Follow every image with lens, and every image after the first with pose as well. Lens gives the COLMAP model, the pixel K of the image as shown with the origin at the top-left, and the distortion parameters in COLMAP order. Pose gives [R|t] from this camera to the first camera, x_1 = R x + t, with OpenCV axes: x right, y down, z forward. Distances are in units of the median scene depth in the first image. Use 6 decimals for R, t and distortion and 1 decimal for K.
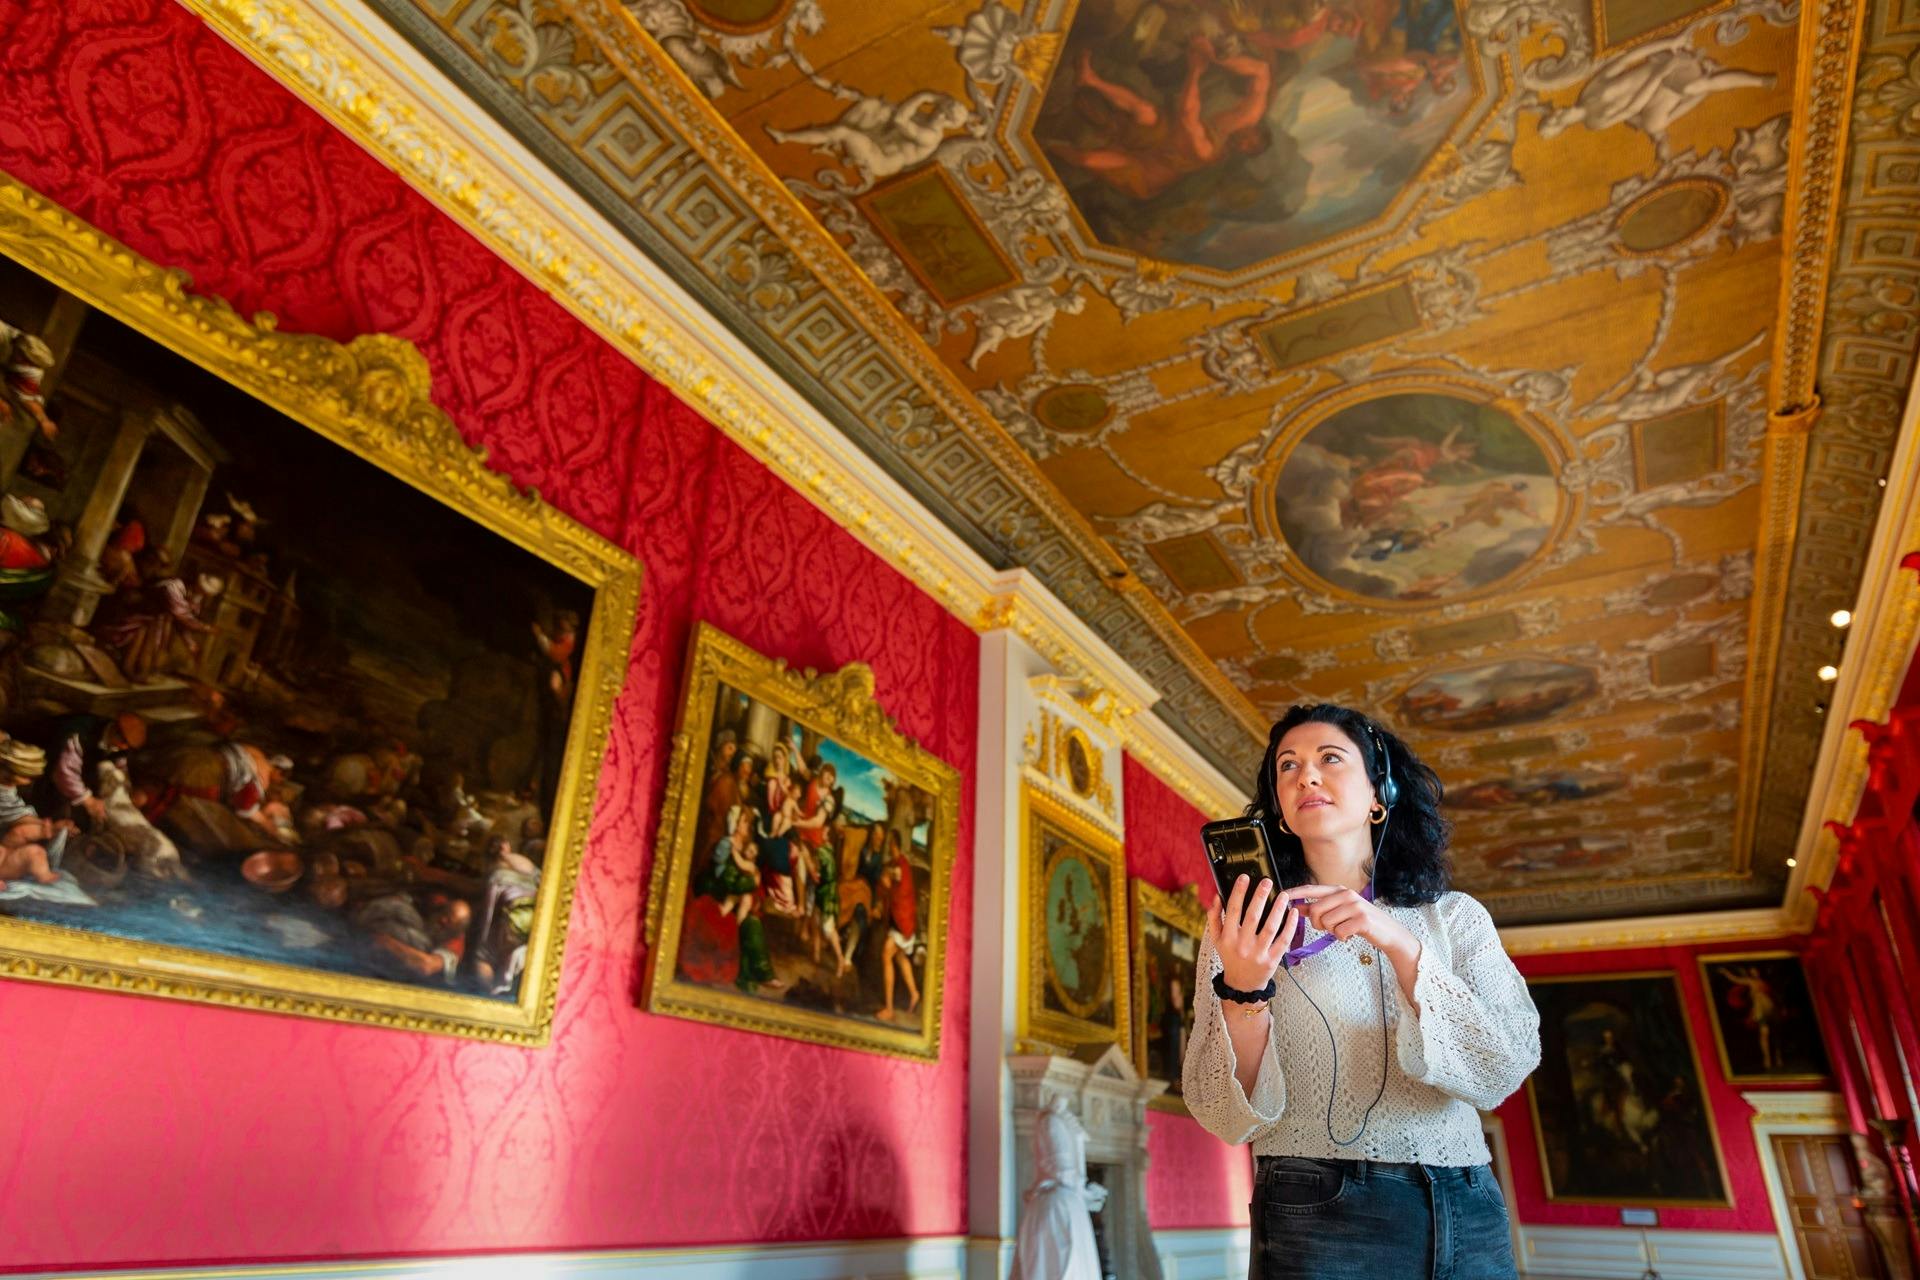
lens RADIAL K [[1153.1, 0, 963.3], [0, 1153.1, 645.0], [0, 0, 1]] dist [0.004607, 0.001326]
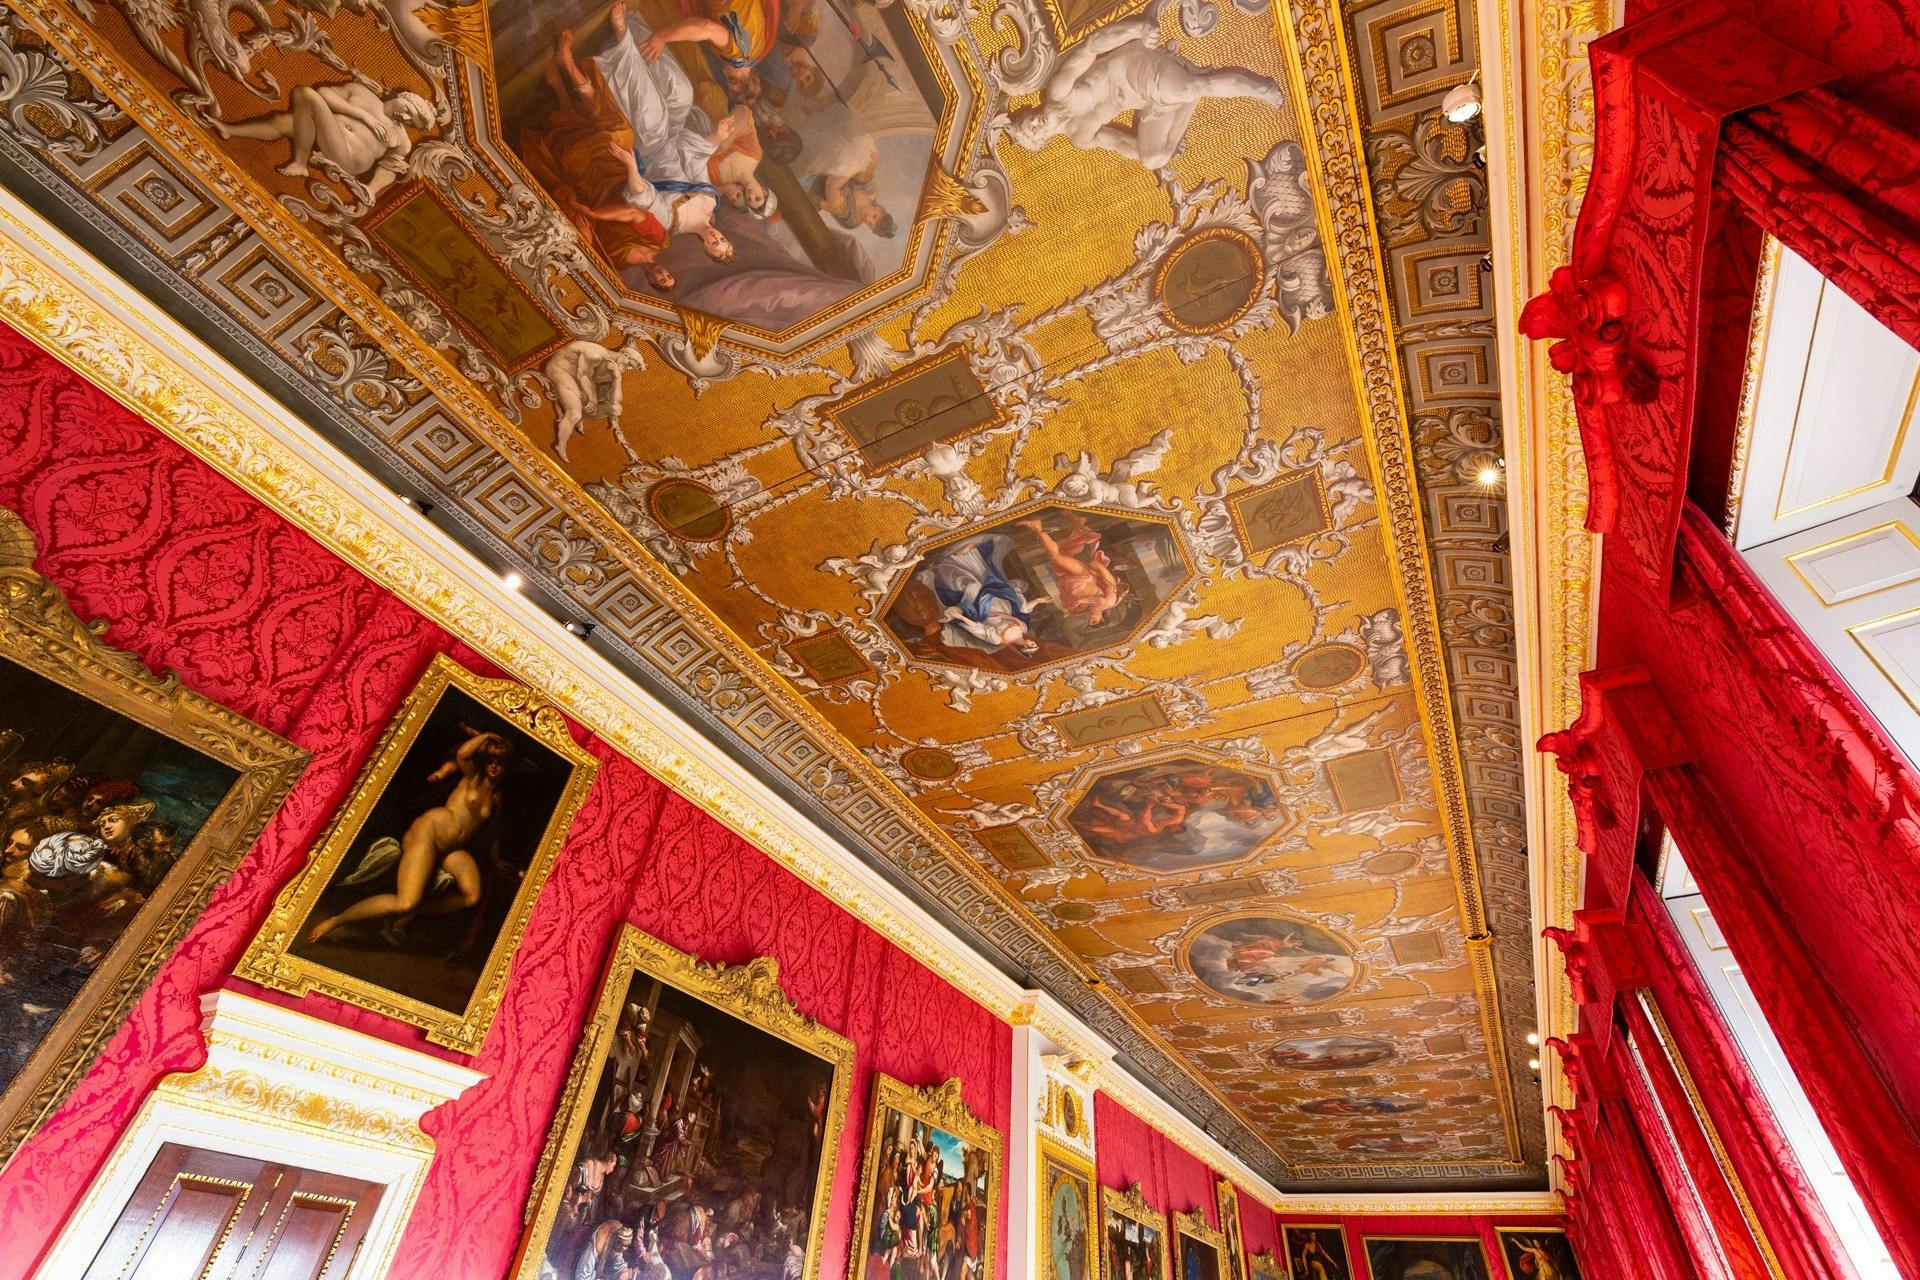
lens RADIAL K [[830.8, 0, 956.1], [0, 830.8, 642.9], [0, 0, 1]] dist [0.001417, 0.000048]
pose [[0.998686, 0.051174, -0.002823, -0.118605], [-0.050042, 0.961750, -0.269319, -0.278631], [-0.011067, 0.269106, 0.963047, -0.385450]]
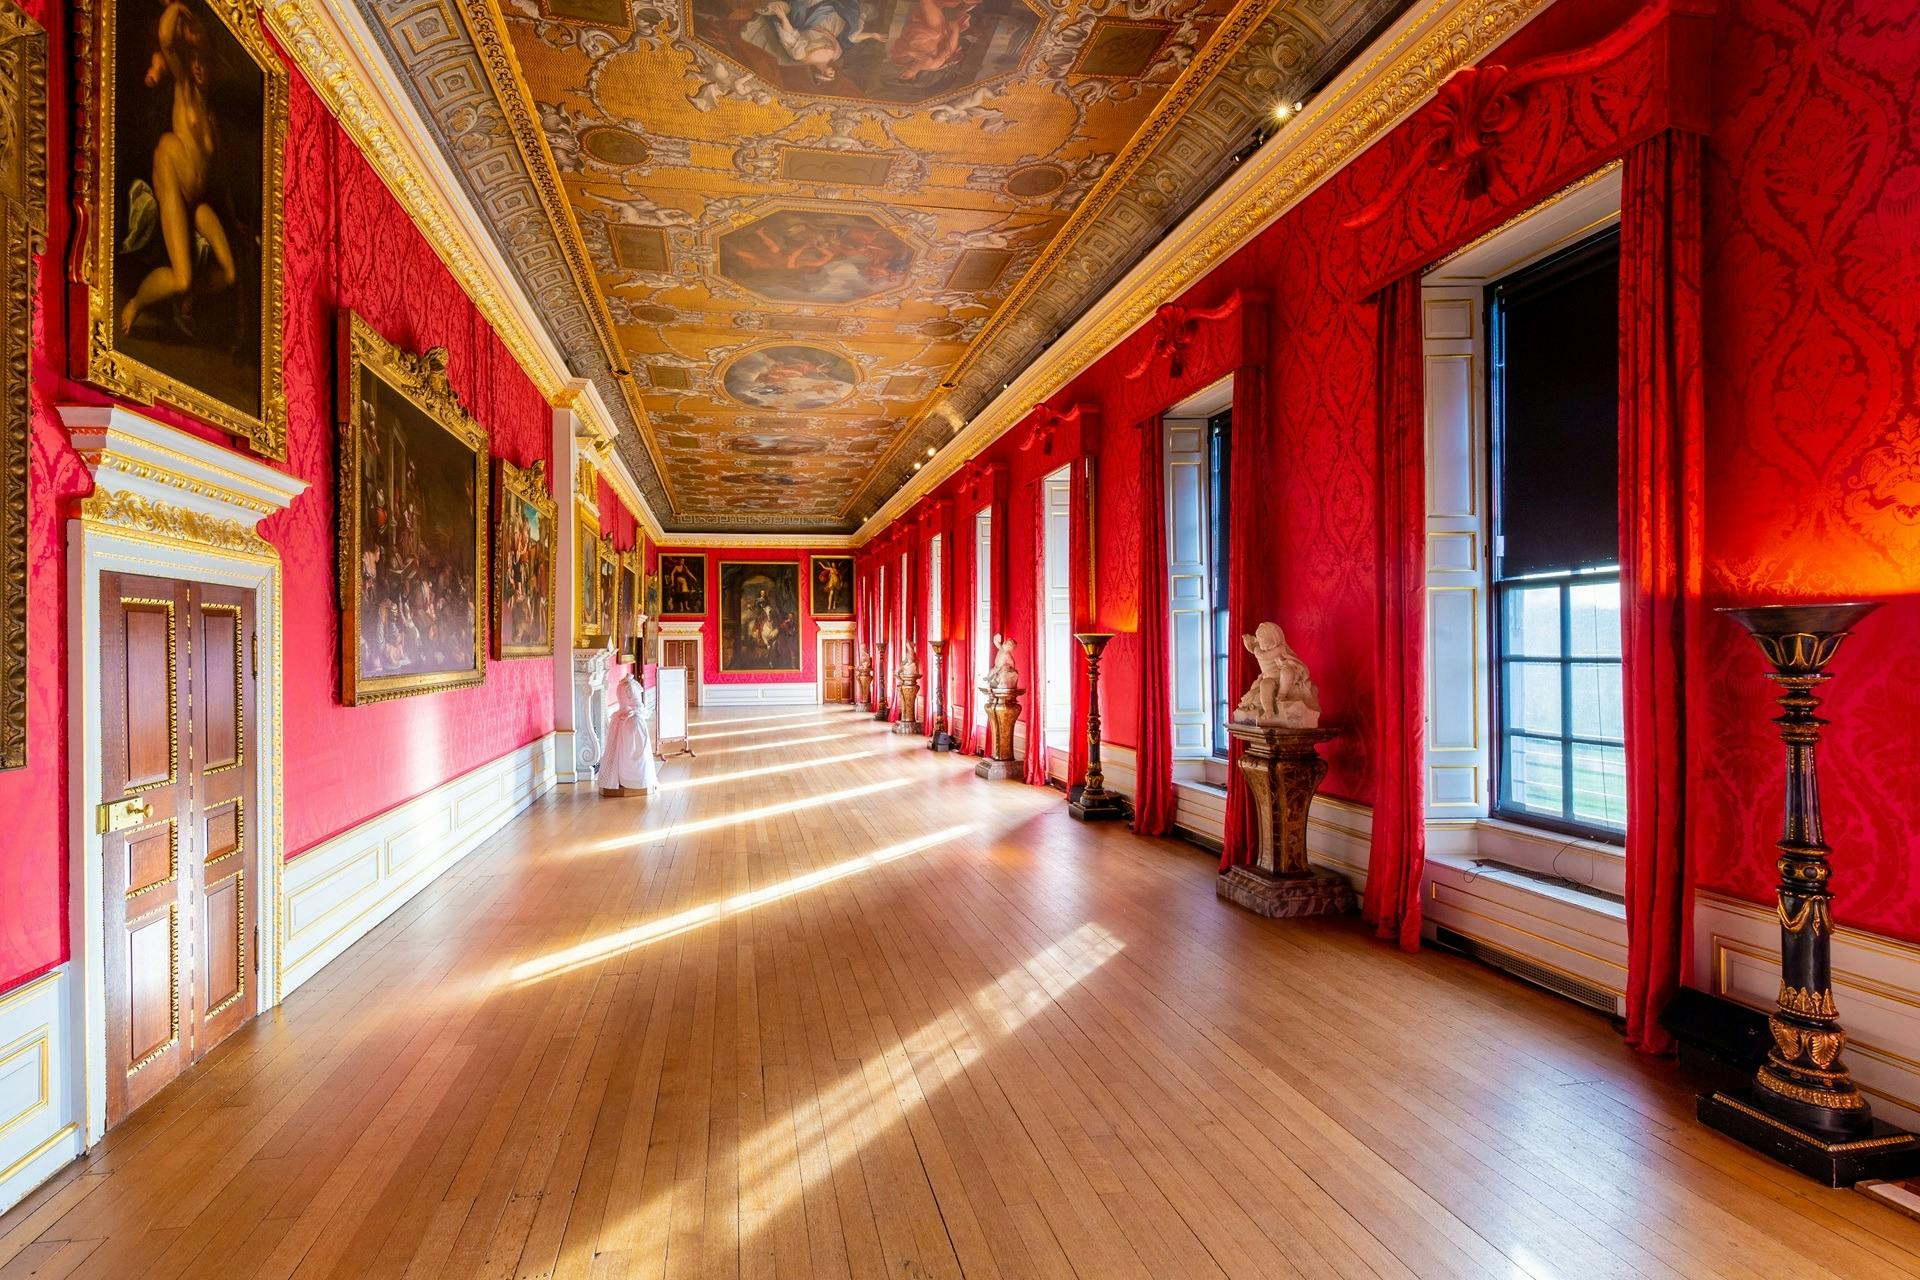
lens RADIAL K [[867.4, 0, 880.2], [0, 867.4, 648.3], [0, 0, 1]] dist [-0.011447, -0.000193]
pose [[0.769841, -0.029497, 0.637553, -0.557703], [-0.249141, 0.905790, 0.342744, -0.314913], [-0.587599, -0.422700, 0.689965, -0.370876]]
